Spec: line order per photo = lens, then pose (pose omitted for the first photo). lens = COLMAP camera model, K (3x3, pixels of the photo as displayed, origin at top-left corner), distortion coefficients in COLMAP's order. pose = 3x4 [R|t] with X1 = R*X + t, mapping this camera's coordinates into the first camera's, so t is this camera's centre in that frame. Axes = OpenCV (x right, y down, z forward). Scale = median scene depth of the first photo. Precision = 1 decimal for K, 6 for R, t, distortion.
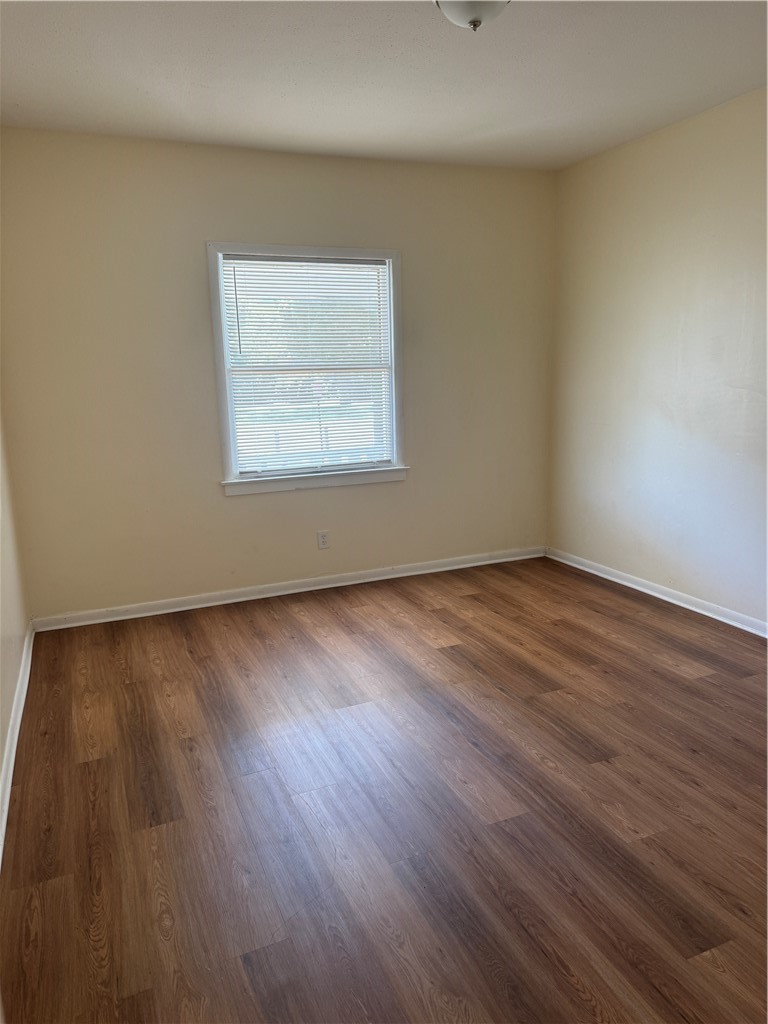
lens RADIAL K [[716.7, 0, 387.7], [0, 716.7, 511.9], [0, 0, 1]] dist [0.012697, -0.008447]
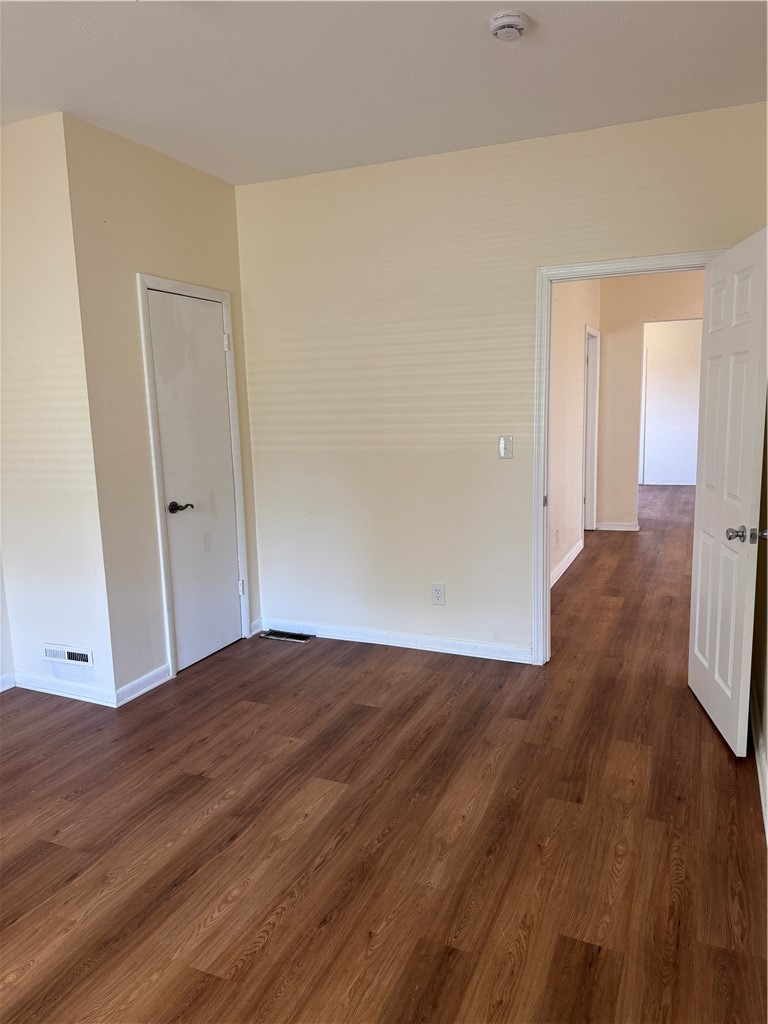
lens RADIAL K [[716.7, 0, 387.7], [0, 716.7, 511.9], [0, 0, 1]] dist [0.012697, -0.008447]
pose [[-0.672574, -0.071006, 0.736616, -0.788095], [0.194670, 0.943353, 0.268680, -0.314502], [-0.713967, 0.324104, -0.620651, 1.633355]]
